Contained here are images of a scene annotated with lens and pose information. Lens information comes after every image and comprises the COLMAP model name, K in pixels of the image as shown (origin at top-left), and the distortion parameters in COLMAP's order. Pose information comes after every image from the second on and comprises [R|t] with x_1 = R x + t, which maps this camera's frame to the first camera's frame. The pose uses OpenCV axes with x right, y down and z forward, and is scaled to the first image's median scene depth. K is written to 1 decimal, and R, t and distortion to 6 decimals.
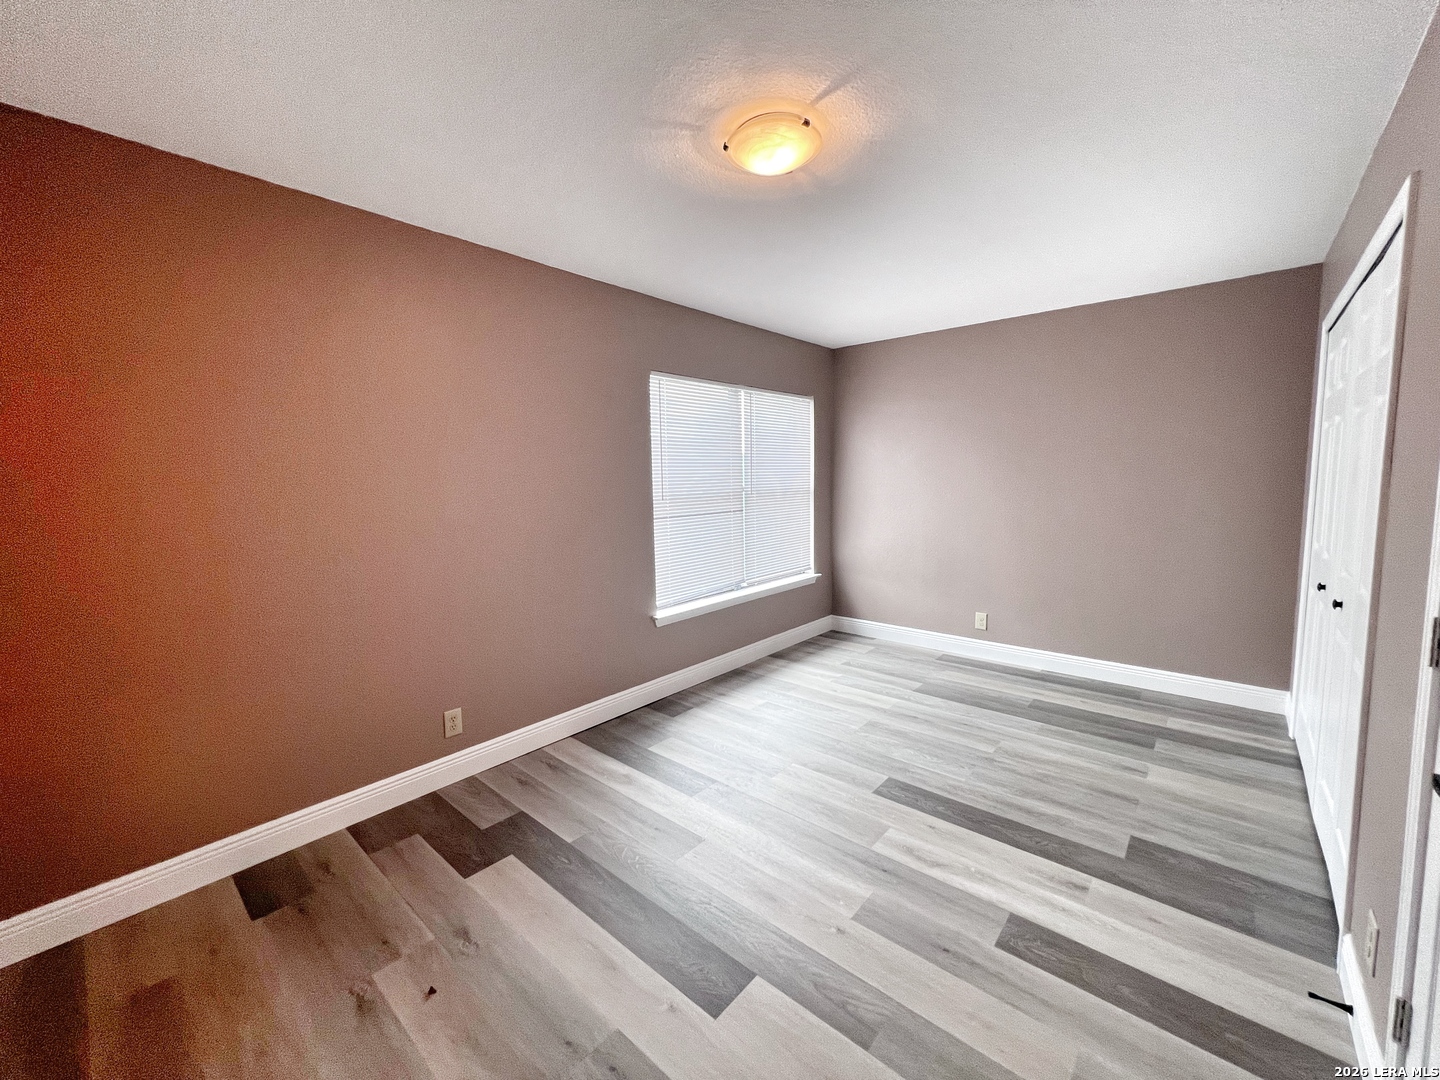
lens RADIAL K [[578.1, 0, 718.1], [0, 578.1, 536.3], [0, 0, 1]] dist [0.000382, -0.000175]
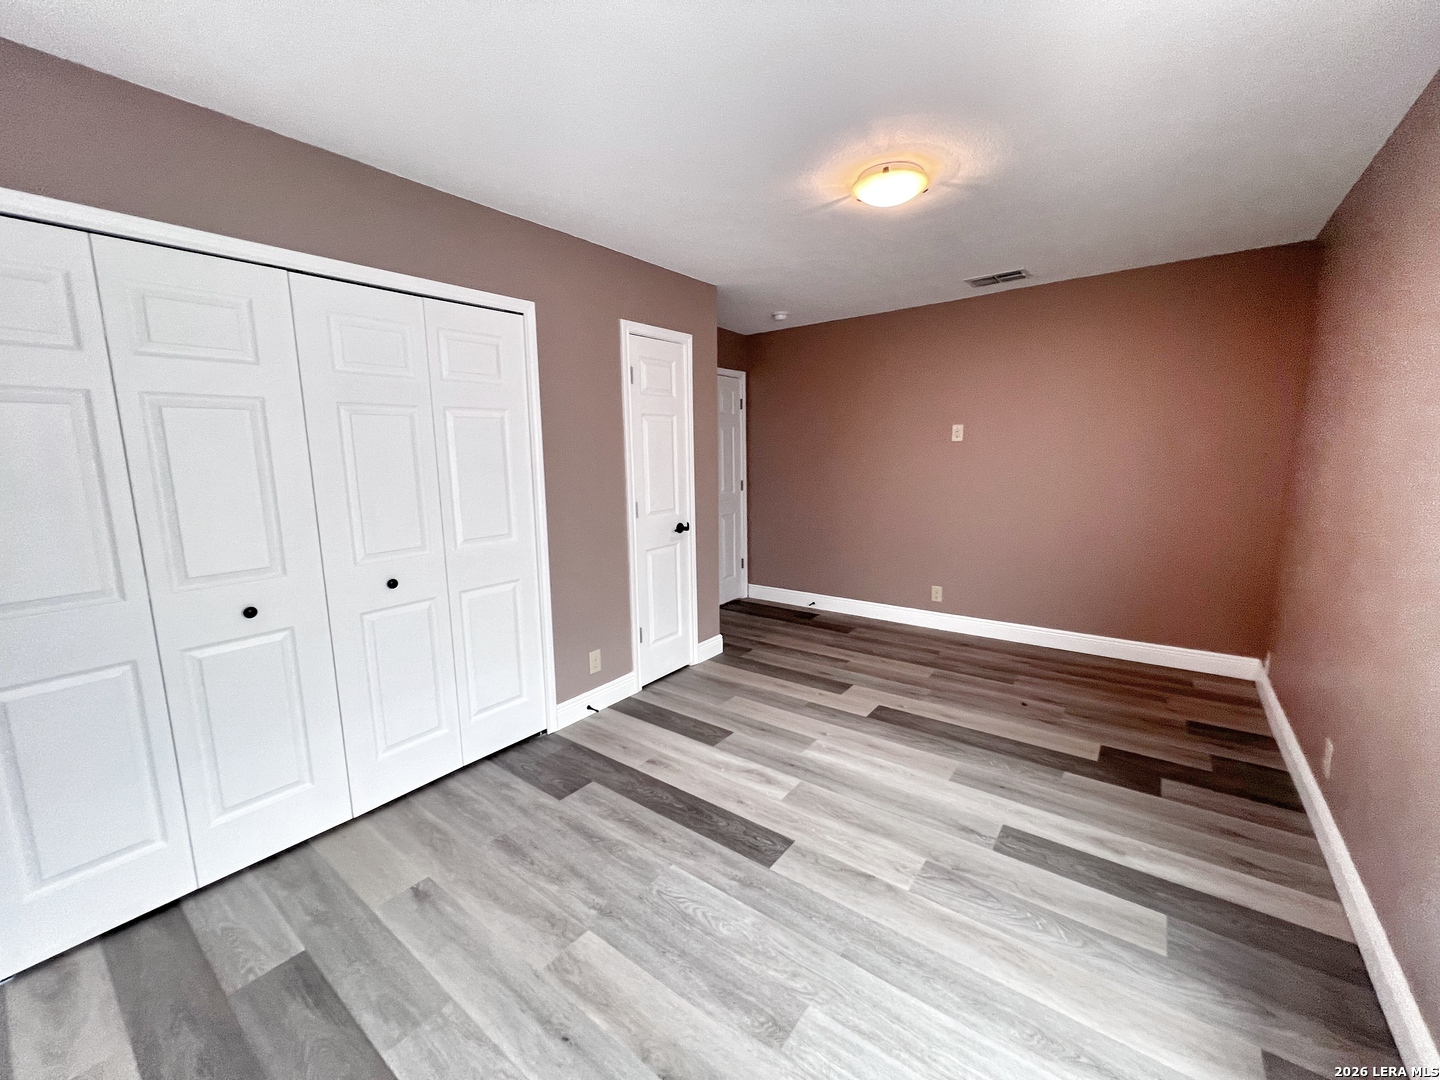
lens RADIAL K [[576.5, 0, 717.9], [0, 576.5, 537.0], [0, 0, 1]] dist [-0.000933, 0.000365]
pose [[-0.996993, 0.042066, -0.065081, 0.455289], [0.024789, 0.968836, 0.246460, -0.200840], [0.073421, 0.244106, -0.966965, 1.861093]]
